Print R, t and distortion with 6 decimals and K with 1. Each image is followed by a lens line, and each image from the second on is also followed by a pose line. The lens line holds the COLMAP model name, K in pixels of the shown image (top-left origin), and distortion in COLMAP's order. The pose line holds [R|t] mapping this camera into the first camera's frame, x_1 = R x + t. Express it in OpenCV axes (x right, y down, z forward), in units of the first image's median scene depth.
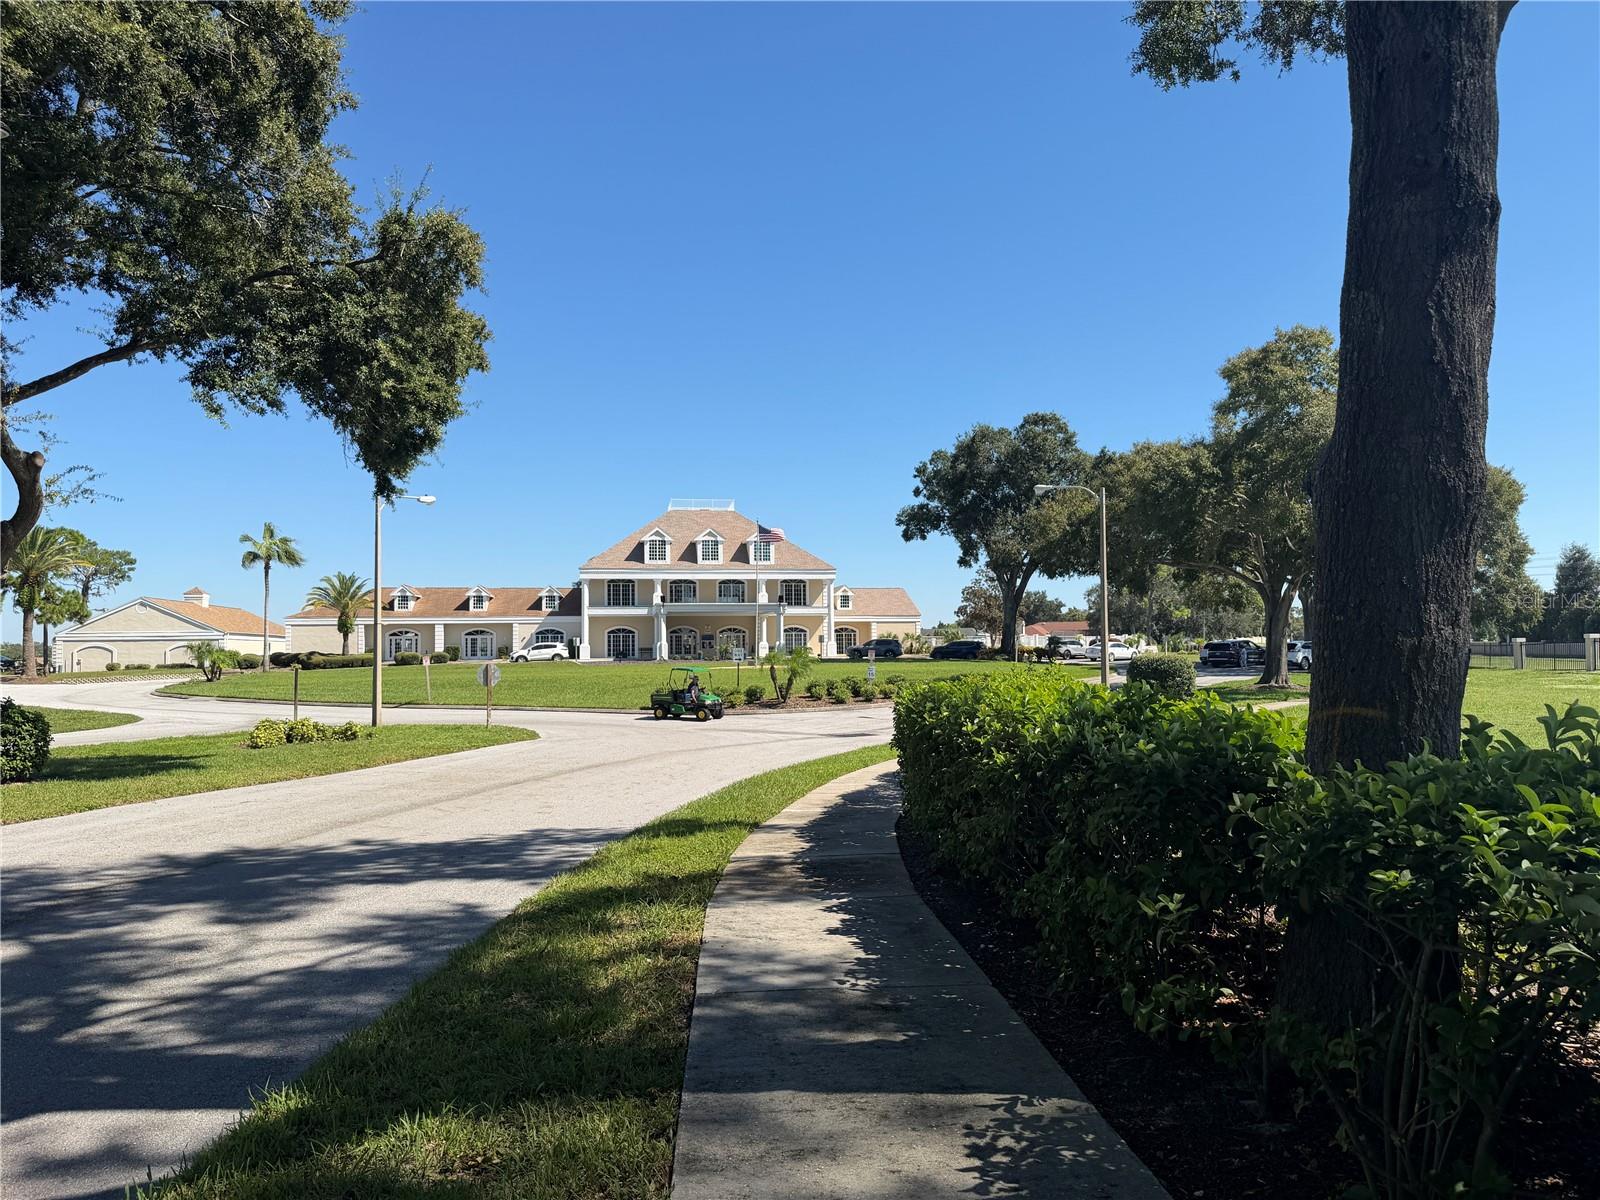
lens RADIAL K [[1110.6, 0, 820.3], [0, 1110.6, 602.9], [0, 0, 1]] dist [0.057740, -0.072278]
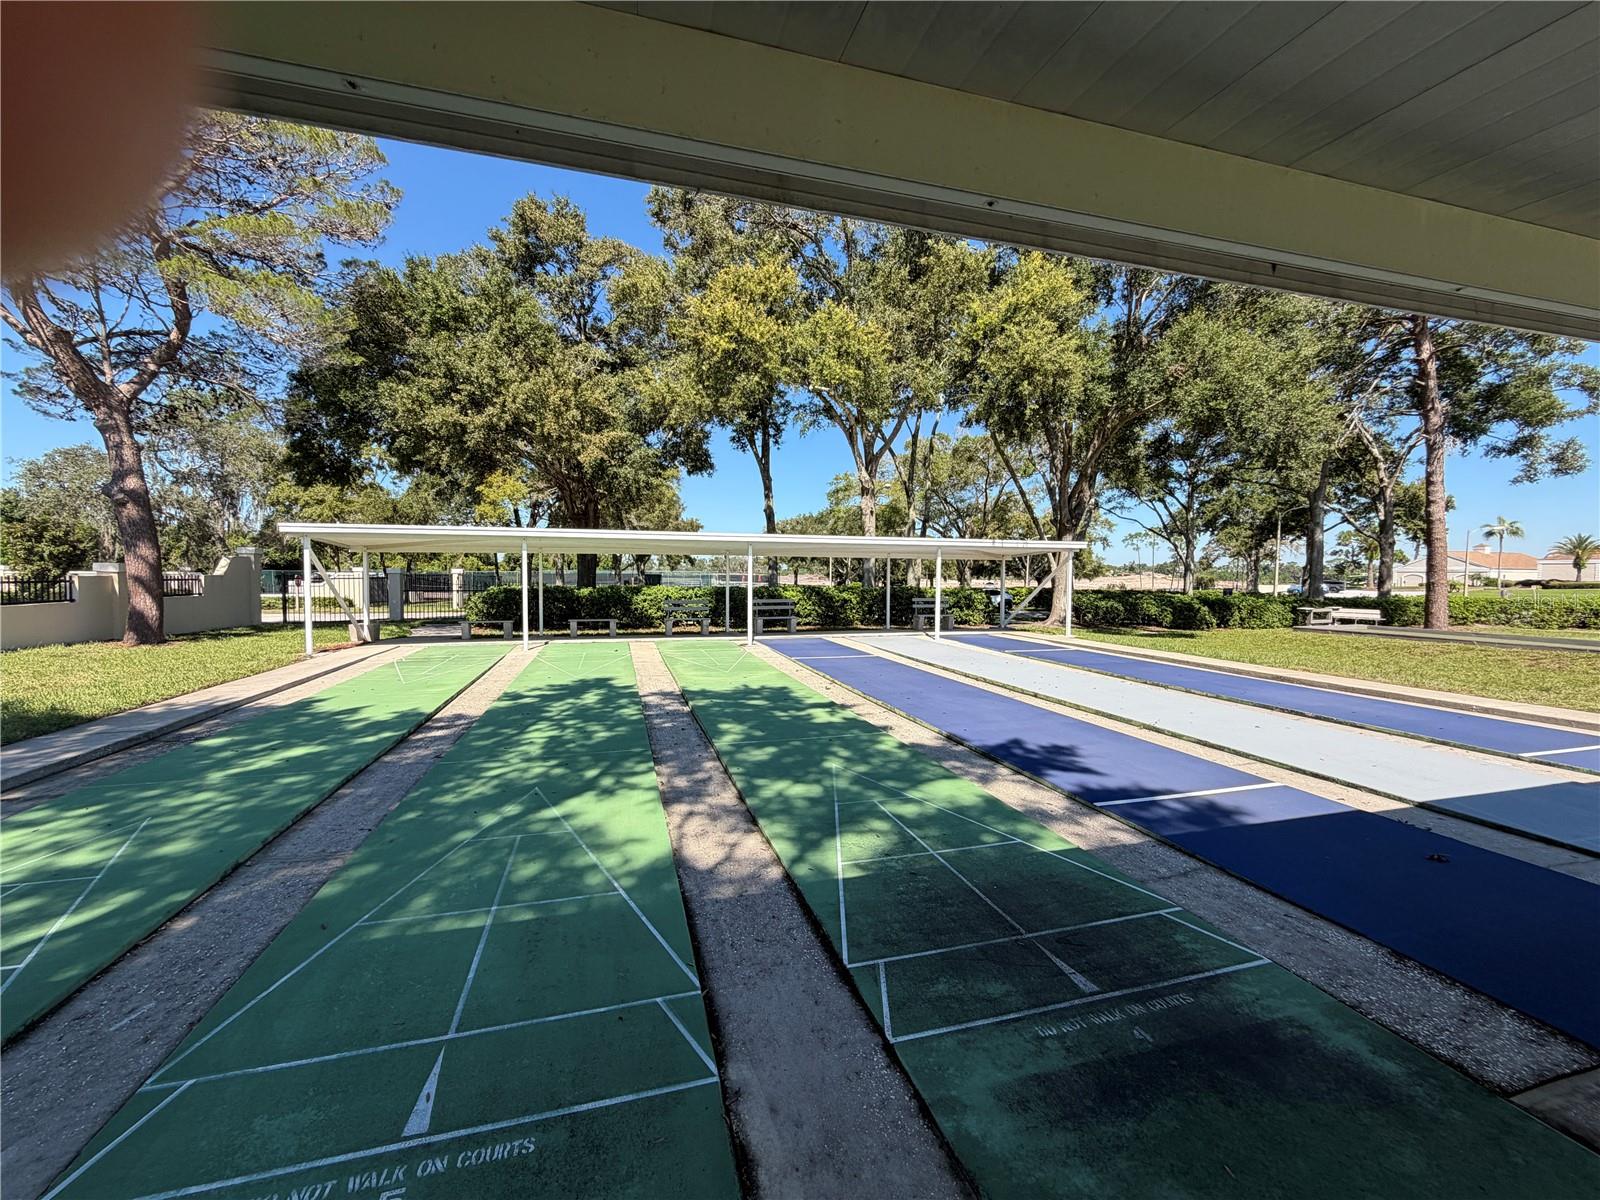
lens RADIAL K [[640.3, 0, 790.1], [0, 640.3, 591.3], [0, 0, 1]] dist [0.003855, 0.000203]
pose [[0.170239, 0.041258, -0.984539, 0.347959], [0.033836, 0.998289, 0.047684, -0.026671], [0.984822, -0.041430, 0.168552, -0.369680]]
